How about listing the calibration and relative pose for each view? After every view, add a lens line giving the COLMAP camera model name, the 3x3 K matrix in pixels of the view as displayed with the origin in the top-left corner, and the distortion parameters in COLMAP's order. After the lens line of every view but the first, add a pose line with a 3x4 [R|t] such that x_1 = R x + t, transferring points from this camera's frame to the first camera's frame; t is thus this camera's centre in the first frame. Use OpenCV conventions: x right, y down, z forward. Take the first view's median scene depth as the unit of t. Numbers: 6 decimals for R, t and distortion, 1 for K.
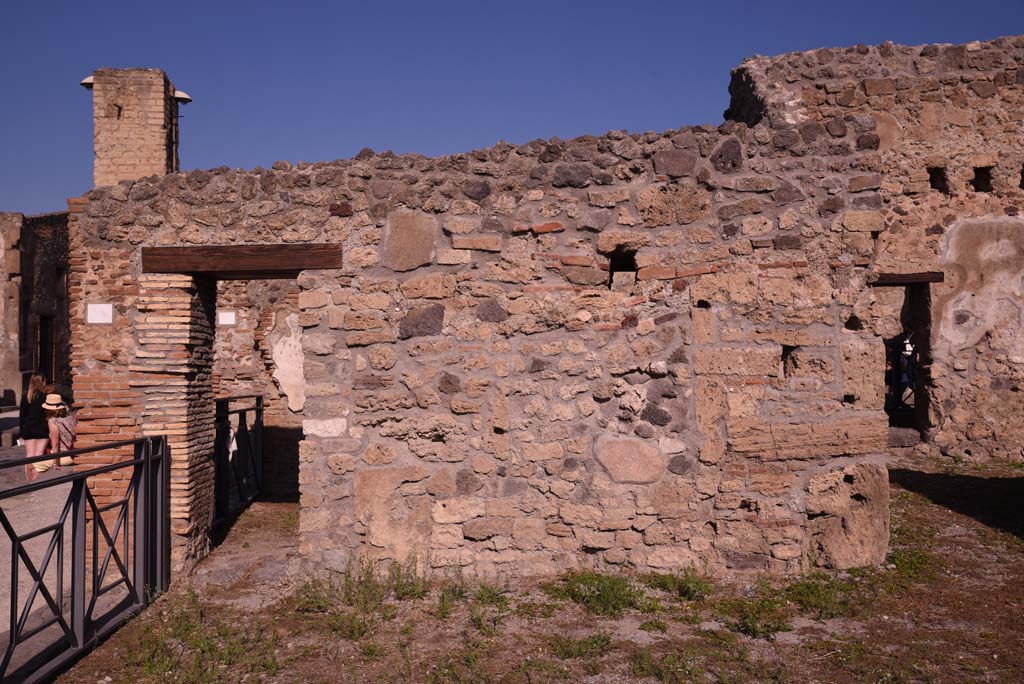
lens RADIAL K [[931.4, 0, 516.3], [0, 931.4, 353.0], [0, 0, 1]] dist [-0.028690, 0.075776]
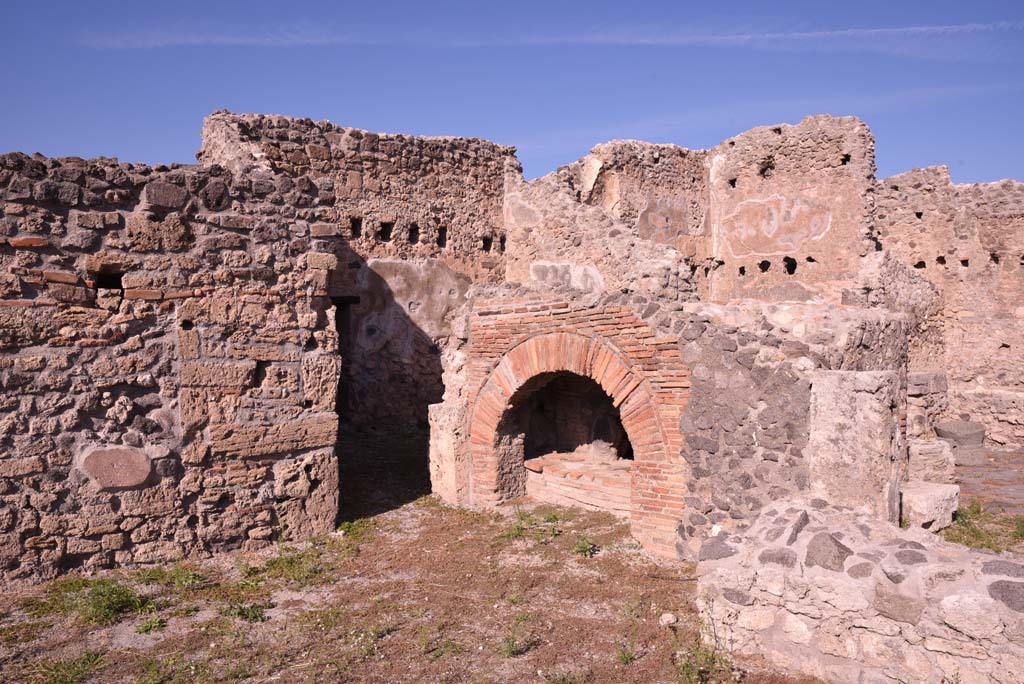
lens RADIAL K [[702.0, 0, 509.5], [0, 702.0, 349.1], [0, 0, 1]] dist [-0.133016, 0.096447]
pose [[0.773994, 0.008278, 0.633138, -0.014256], [-0.017922, 0.999800, 0.008838, -0.023743], [-0.632939, -0.018188, 0.773988, 0.074325]]
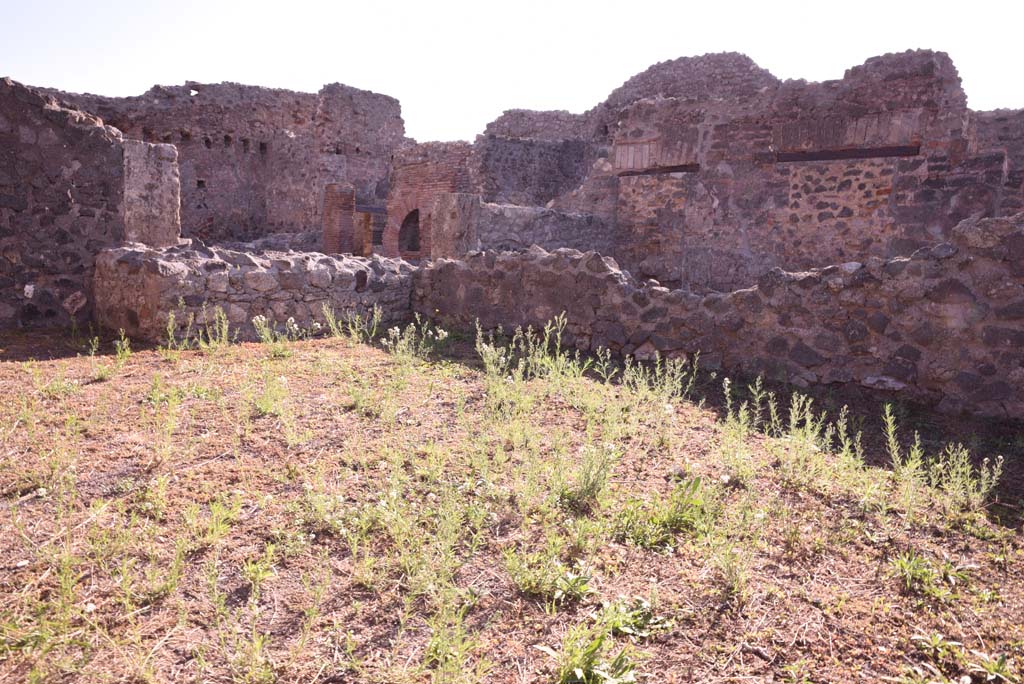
lens RADIAL K [[702.0, 0, 509.2], [0, 702.0, 350.8], [0, 0, 1]] dist [-0.133016, 0.096447]
pose [[-0.714407, -0.100593, 0.692462, -0.163555], [-0.039827, 0.993854, 0.103286, 0.086948], [-0.698596, 0.046210, -0.714022, 0.461719]]
